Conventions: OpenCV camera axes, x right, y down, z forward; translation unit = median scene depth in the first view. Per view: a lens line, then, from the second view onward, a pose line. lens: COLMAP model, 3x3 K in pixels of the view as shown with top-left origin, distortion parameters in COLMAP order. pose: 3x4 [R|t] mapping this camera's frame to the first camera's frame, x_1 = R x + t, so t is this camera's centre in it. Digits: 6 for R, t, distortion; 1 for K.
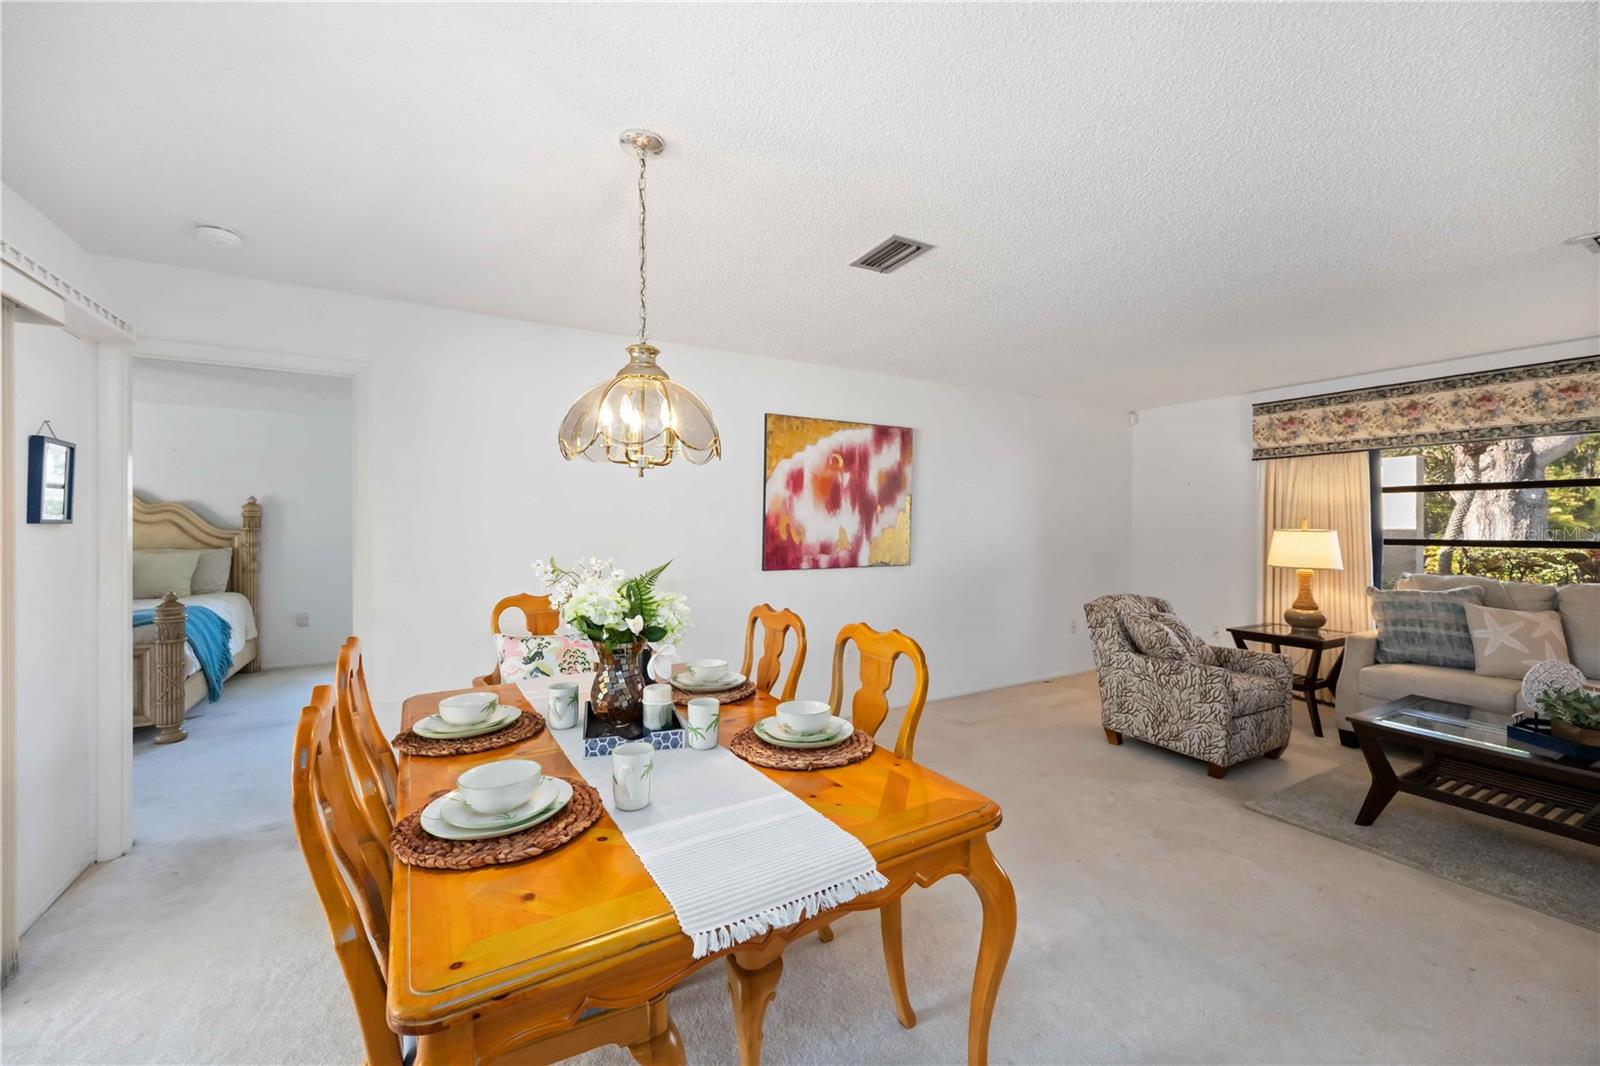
lens RADIAL K [[615.6, 0, 802.0], [0, 615.6, 522.2], [0, 0, 1]] dist [-0.002759, 0.000316]
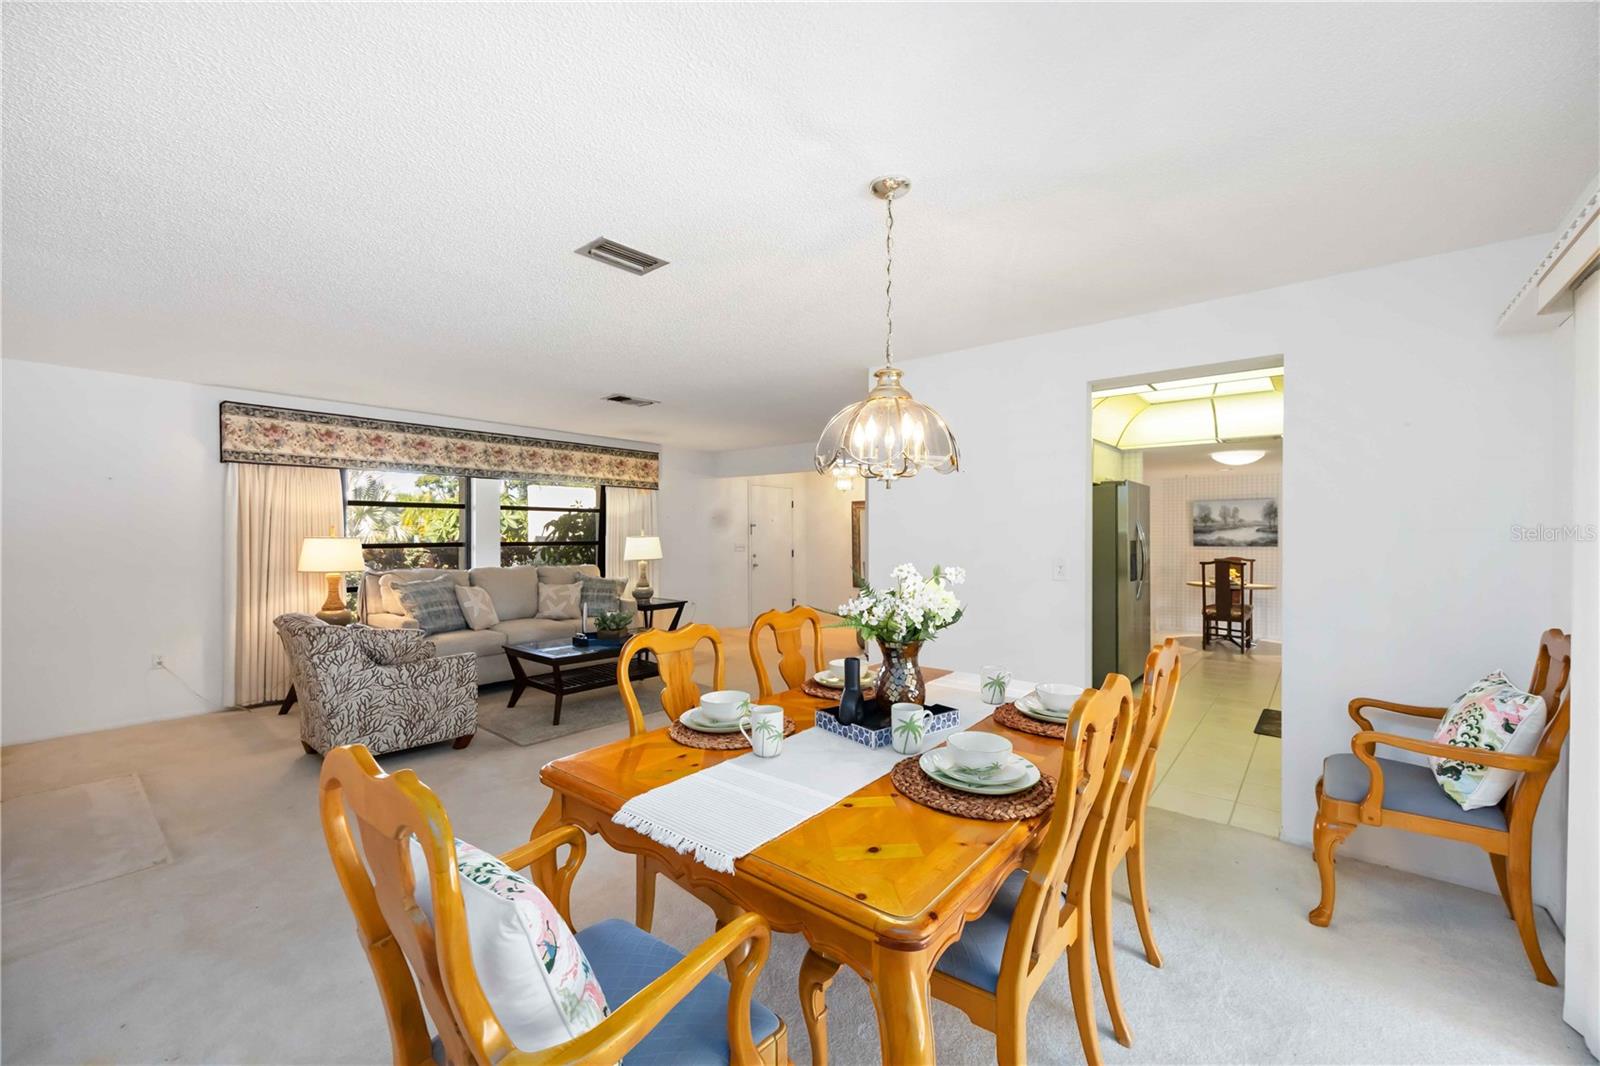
lens RADIAL K [[615.6, 0, 798.4], [0, 615.6, 526.7], [0, 0, 1]] dist [-0.002759, 0.000316]
pose [[-0.315105, 0.008989, 0.949014, -0.505157], [-0.002059, 0.999946, -0.010156, 0.003834], [-0.949055, -0.005154, -0.315070, 0.602924]]
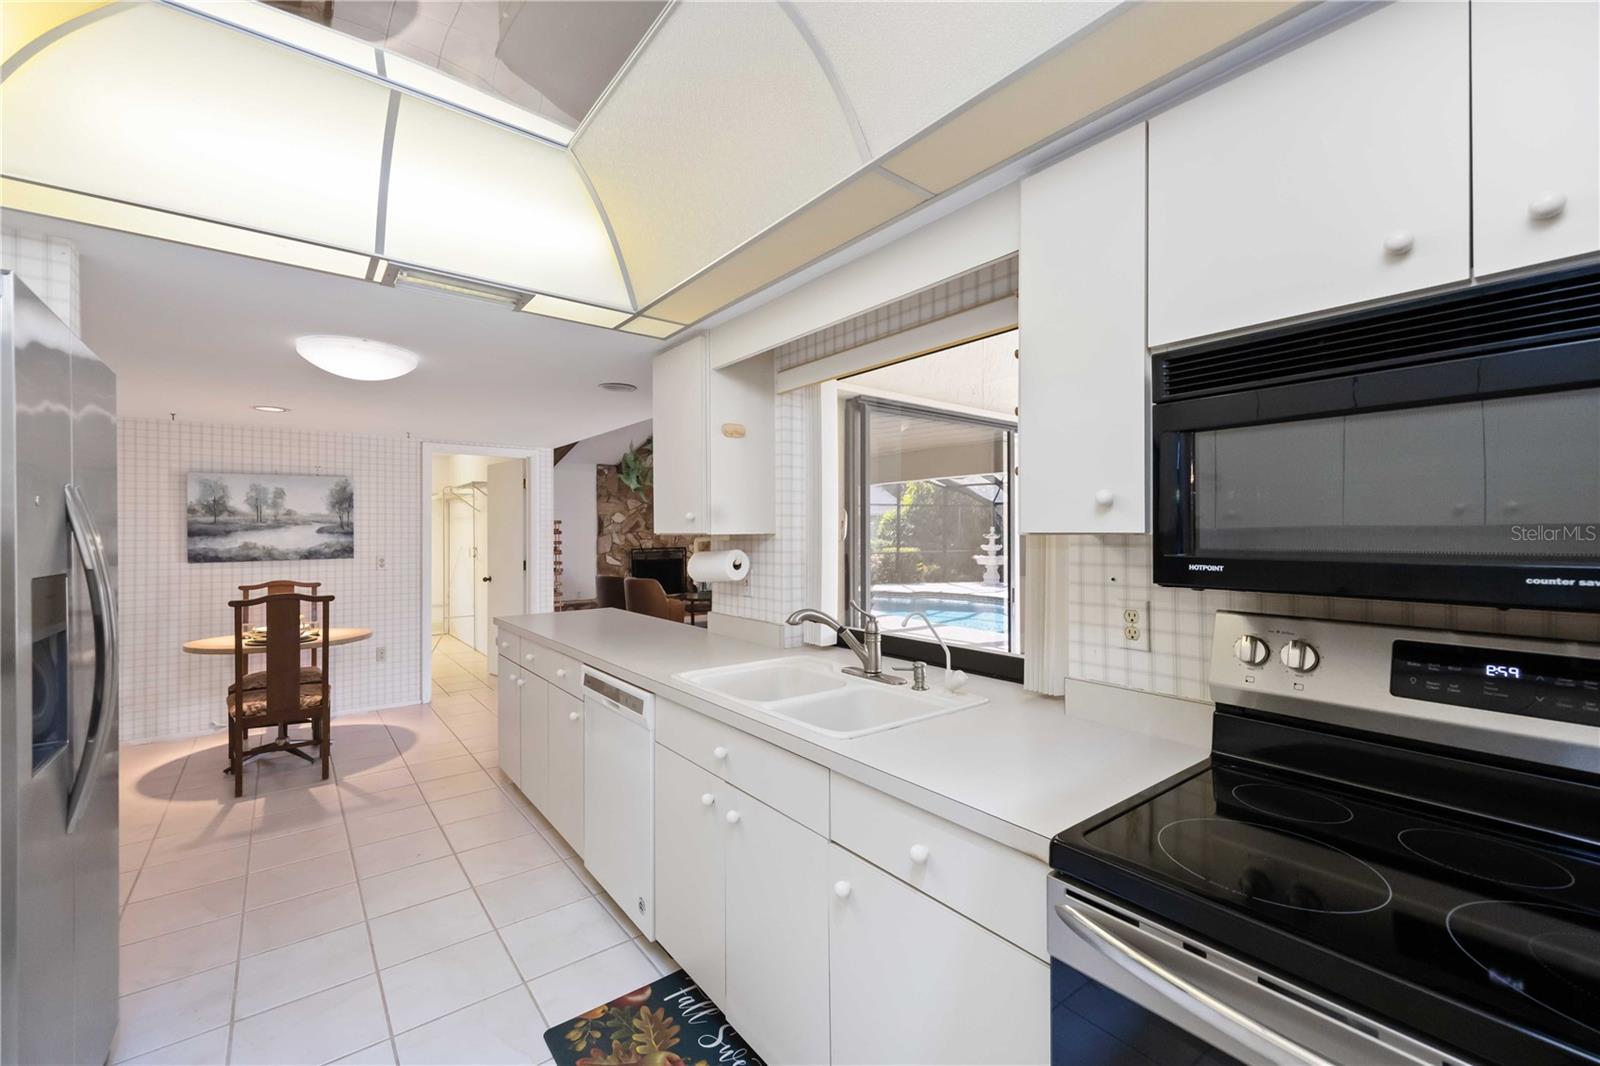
lens RADIAL K [[654.7, 0, 801.5], [0, 654.7, 534.2], [0, 0, 1]] dist [0.001533, 0.000089]
pose [[-0.992524, 0.004765, -0.121957, -0.257934], [0.005117, 0.999984, -0.002570, 0.004753], [0.121942, -0.003175, -0.992532, 0.339665]]
